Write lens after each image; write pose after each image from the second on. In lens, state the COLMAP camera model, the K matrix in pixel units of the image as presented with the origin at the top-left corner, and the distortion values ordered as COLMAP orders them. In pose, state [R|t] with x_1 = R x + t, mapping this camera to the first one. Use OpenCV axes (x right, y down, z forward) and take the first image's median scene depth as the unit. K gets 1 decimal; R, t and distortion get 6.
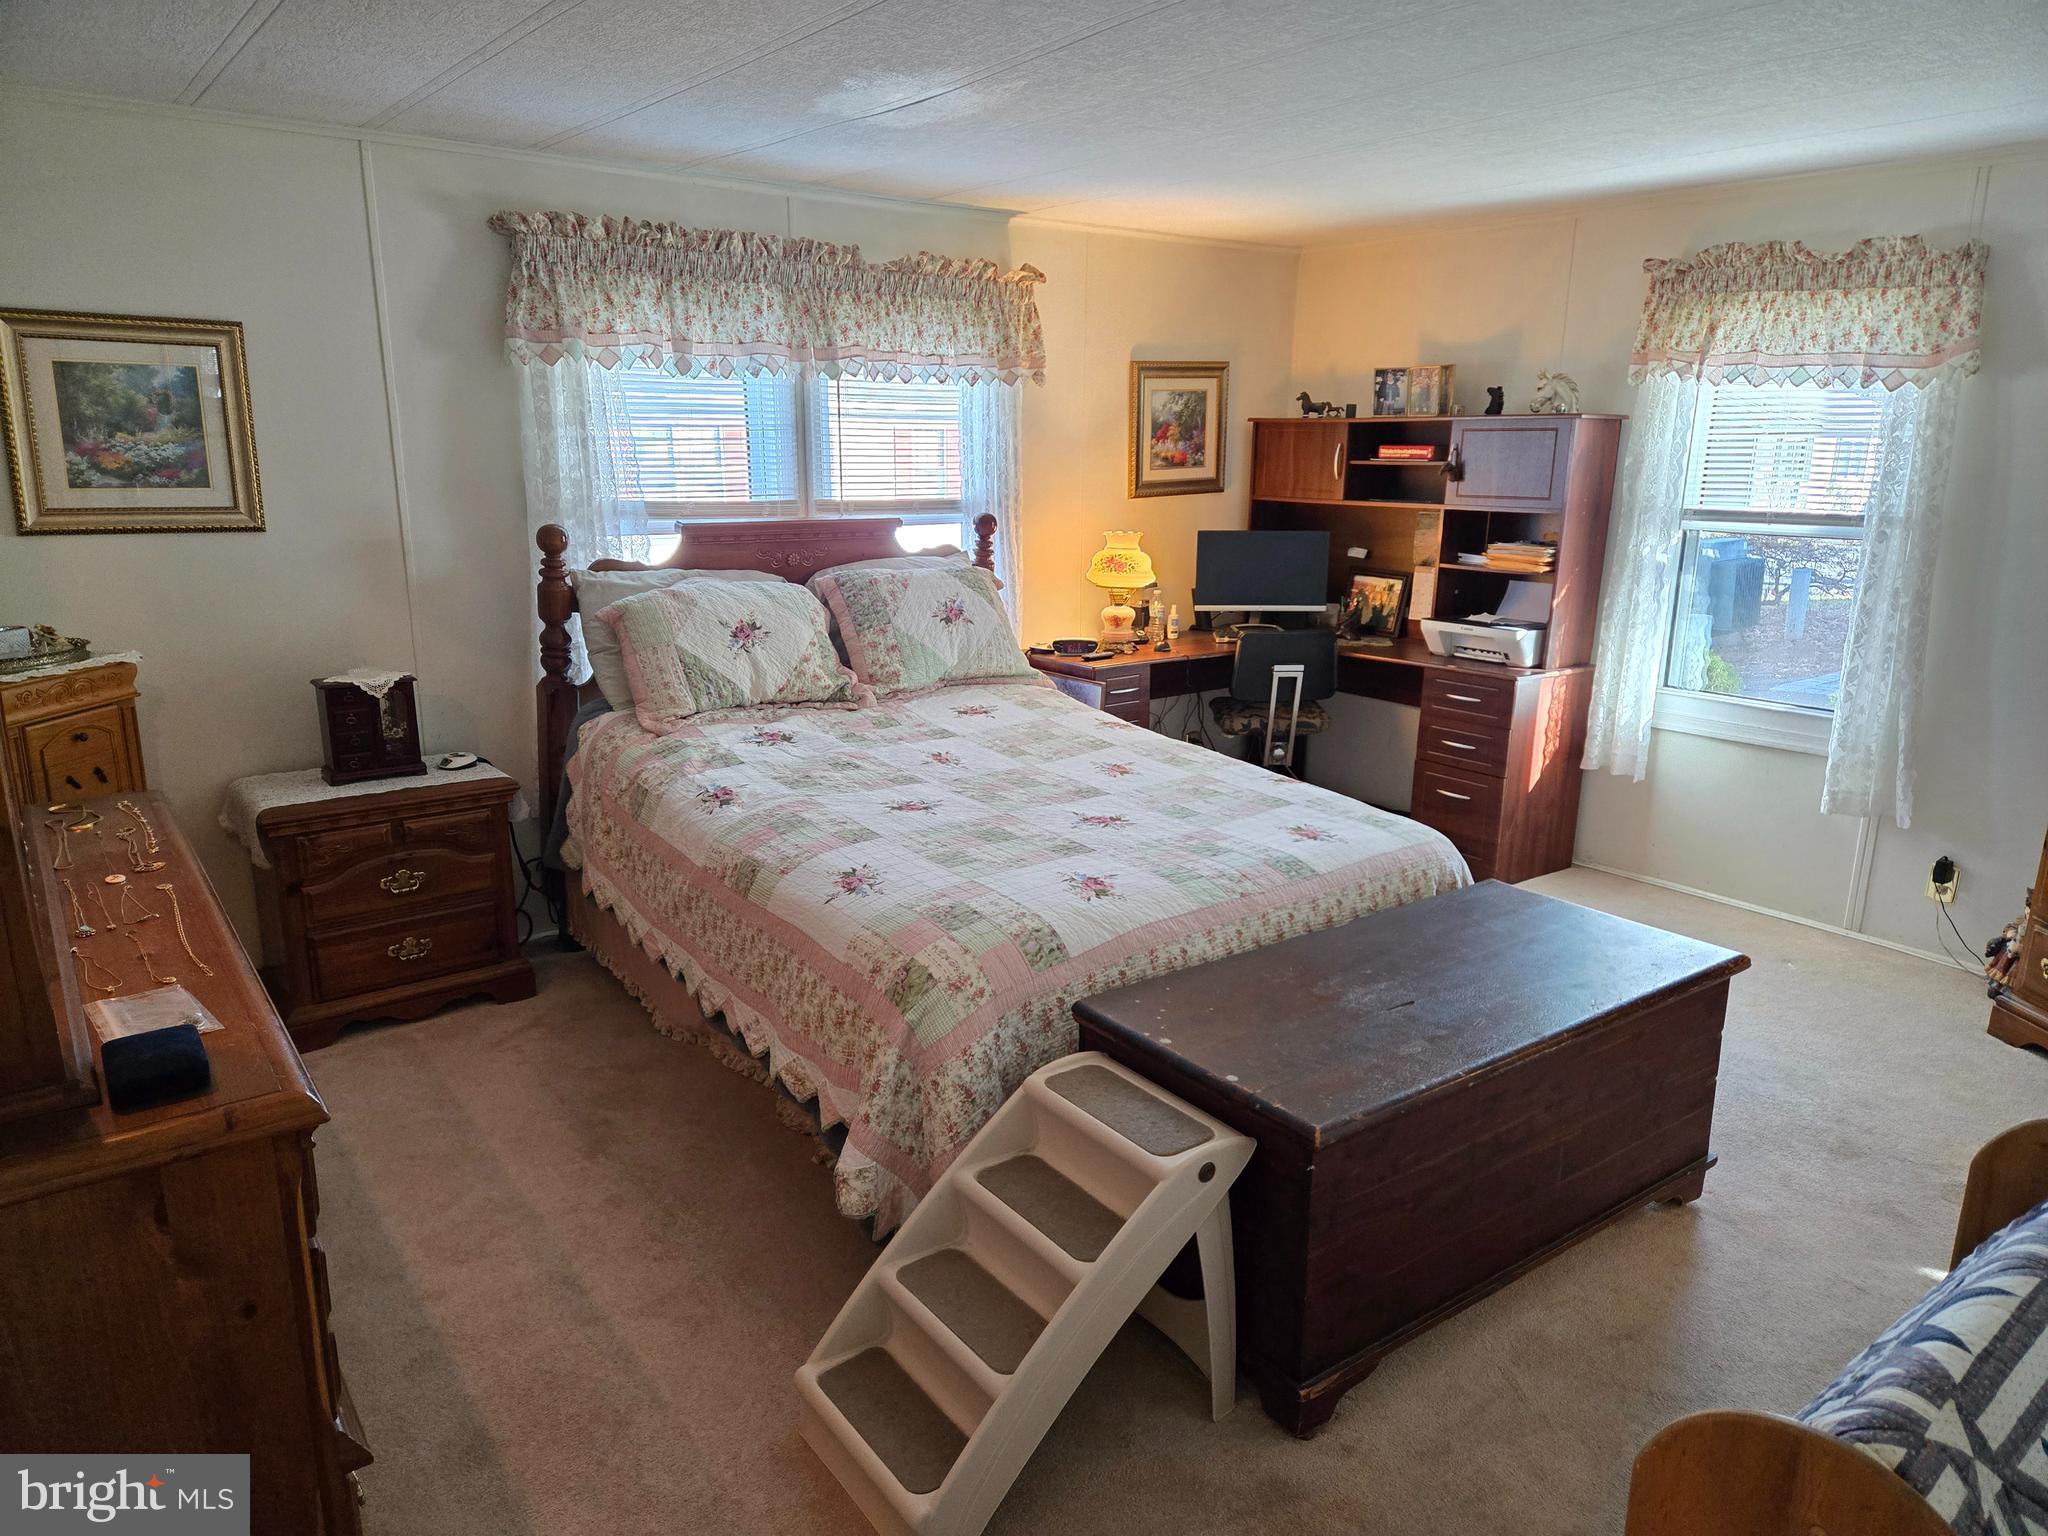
lens RADIAL K [[1348.2, 0, 1033.6], [0, 1348.2, 767.6], [0, 0, 1]] dist [0.024838, -0.016669]
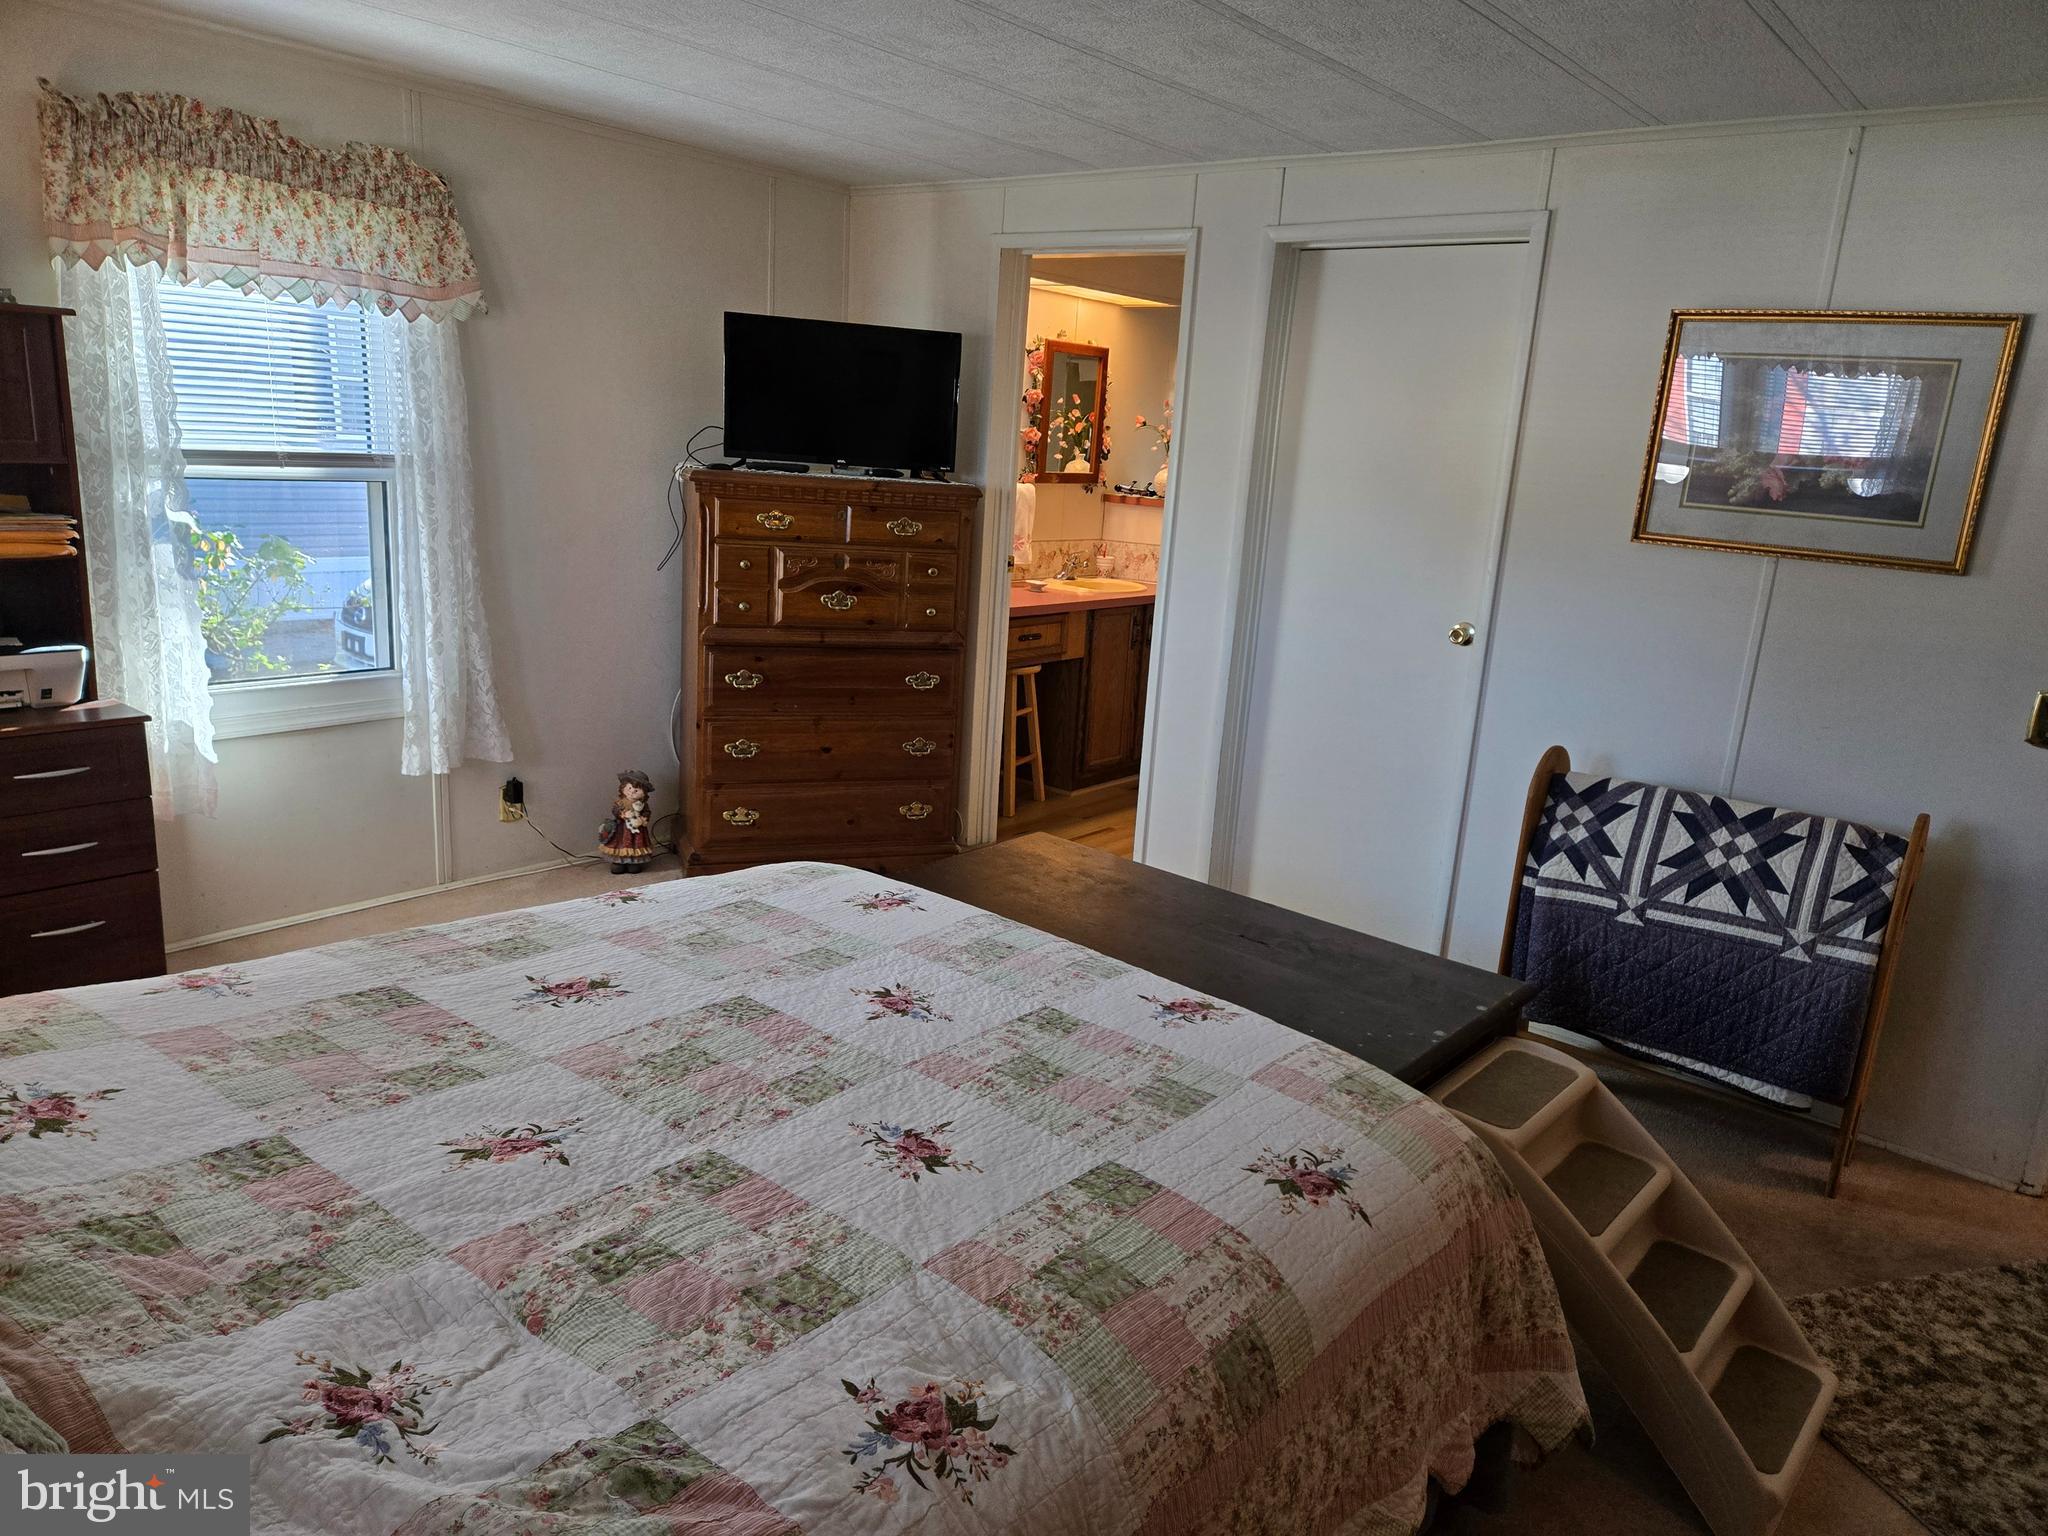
lens RADIAL K [[1348.2, 0, 1035.4], [0, 1348.2, 765.3], [0, 0, 1]] dist [0.024838, -0.016669]
pose [[-0.214179, -0.257076, 0.942358, -0.498831], [0.170809, 0.940024, 0.295261, -0.226807], [-0.961744, 0.224202, -0.157423, 0.945976]]
